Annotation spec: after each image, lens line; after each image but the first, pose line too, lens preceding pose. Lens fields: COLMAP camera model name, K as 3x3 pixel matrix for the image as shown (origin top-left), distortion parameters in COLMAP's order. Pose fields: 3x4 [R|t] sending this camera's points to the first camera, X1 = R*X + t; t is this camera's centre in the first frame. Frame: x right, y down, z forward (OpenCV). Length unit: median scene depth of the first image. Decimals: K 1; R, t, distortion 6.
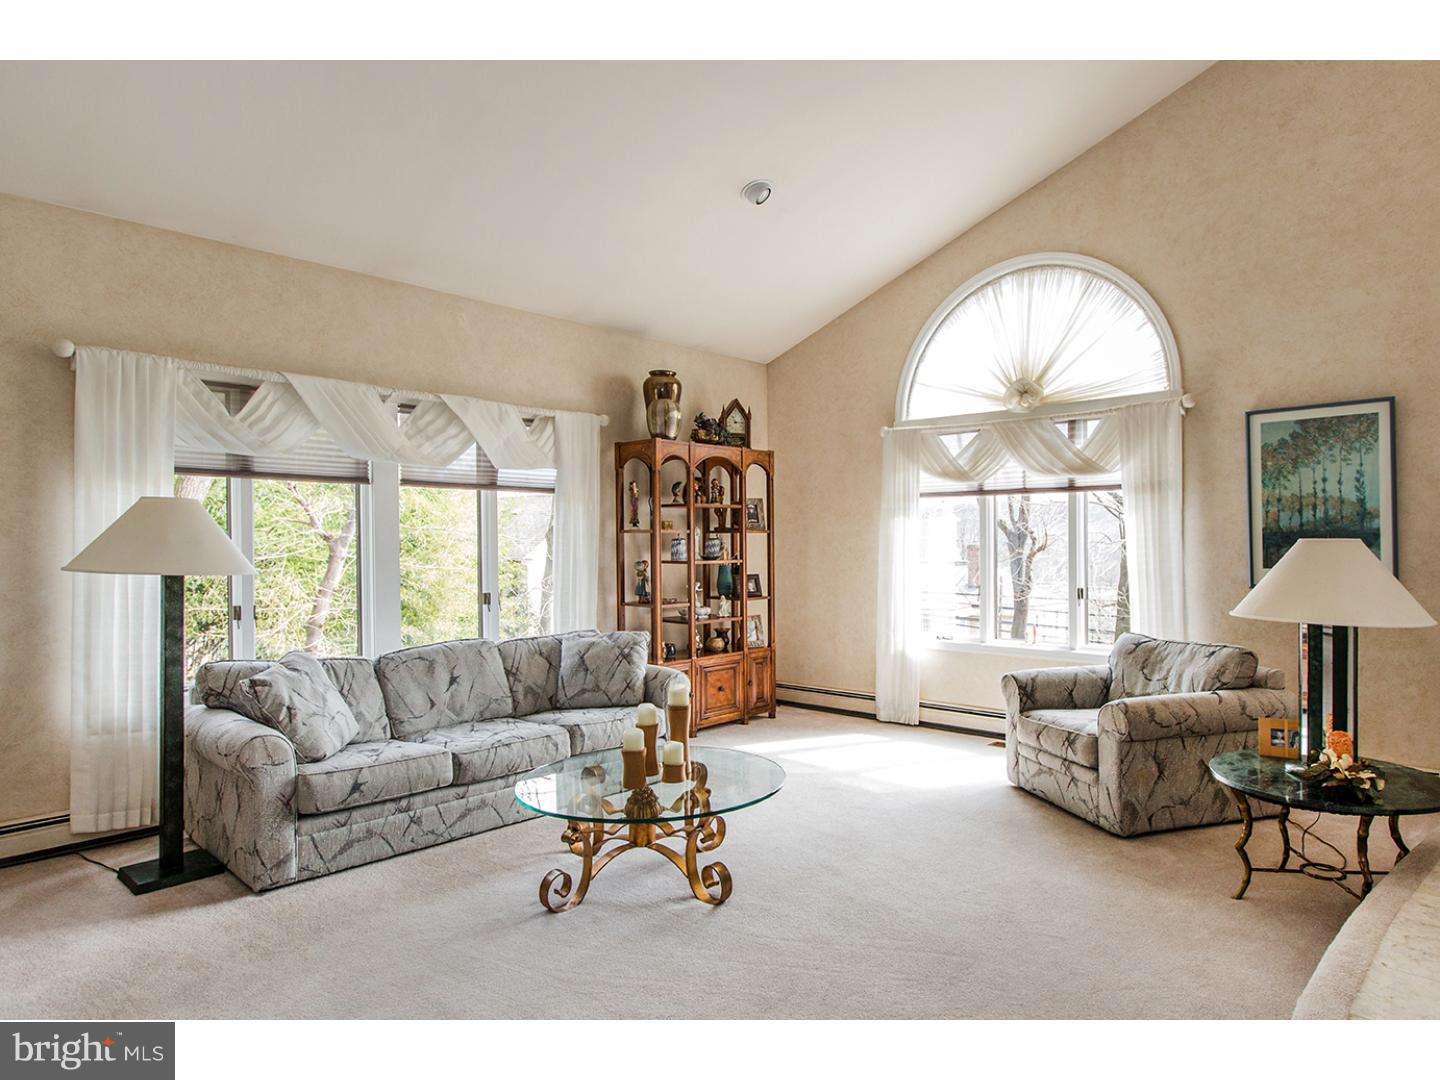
lens RADIAL K [[790.4, 0, 722.0], [0, 790.4, 596.3], [0, 0, 1]] dist [0.002371, 0.000558]
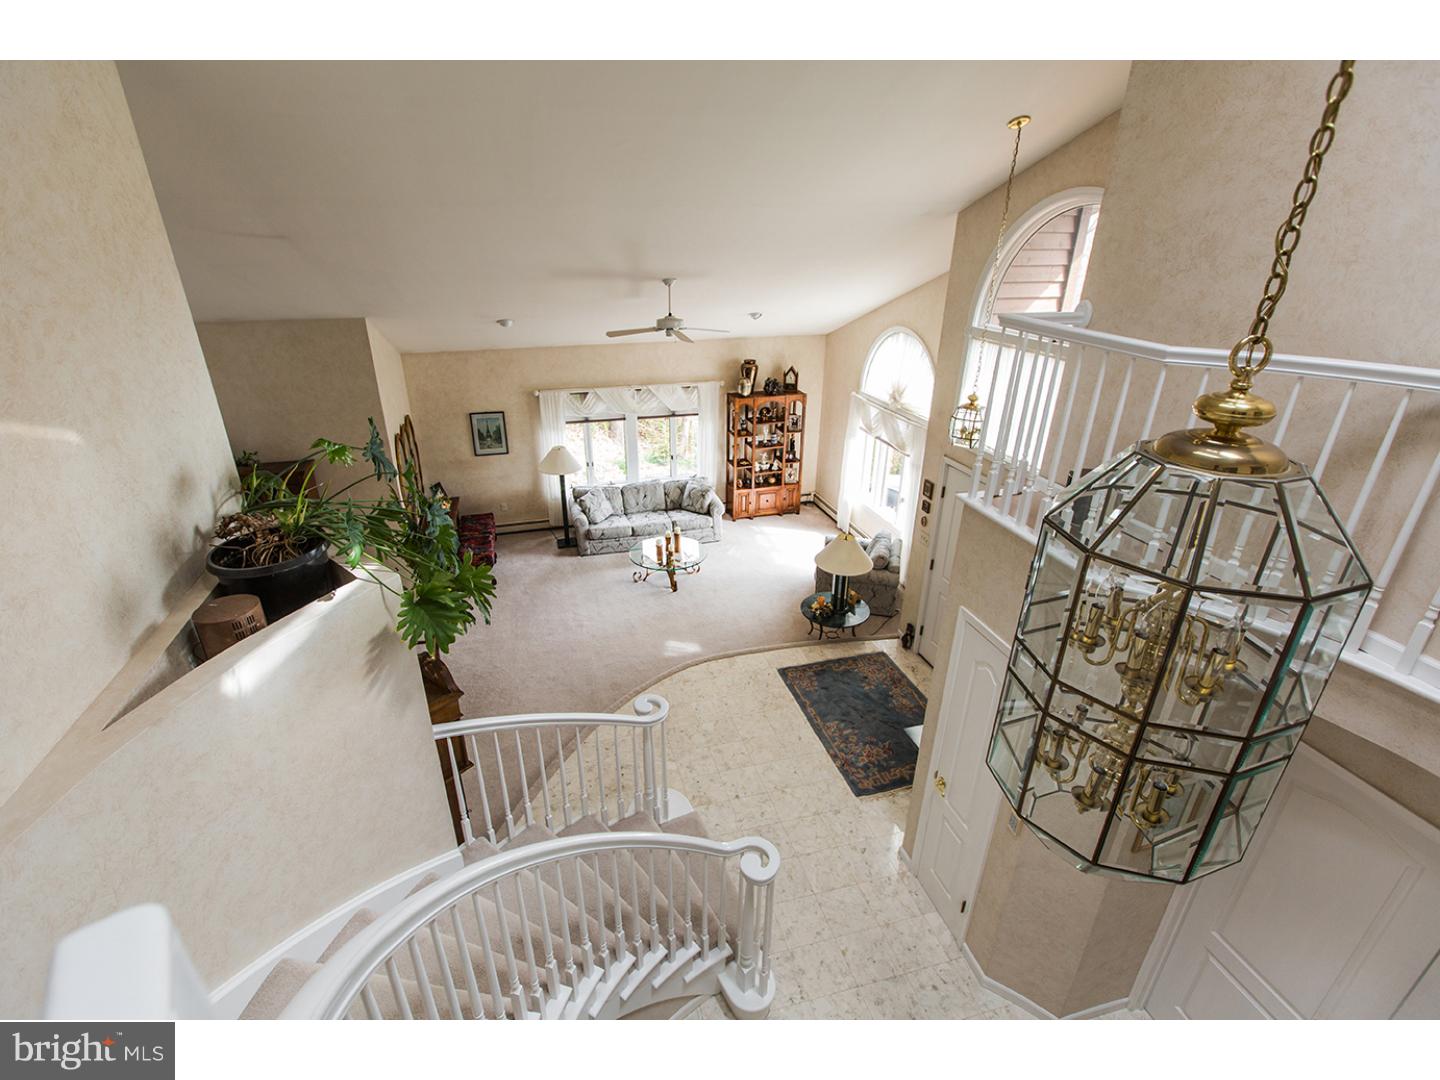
lens RADIAL K [[632.9, 0, 723.6], [0, 632.9, 534.2], [0, 0, 1]] dist [0.001514, 0.000406]
pose [[0.846359, 0.231606, -0.479619, 1.083820], [-0.021989, 0.914930, 0.403012, -0.728745], [0.532158, -0.330547, 0.779453, -0.744873]]
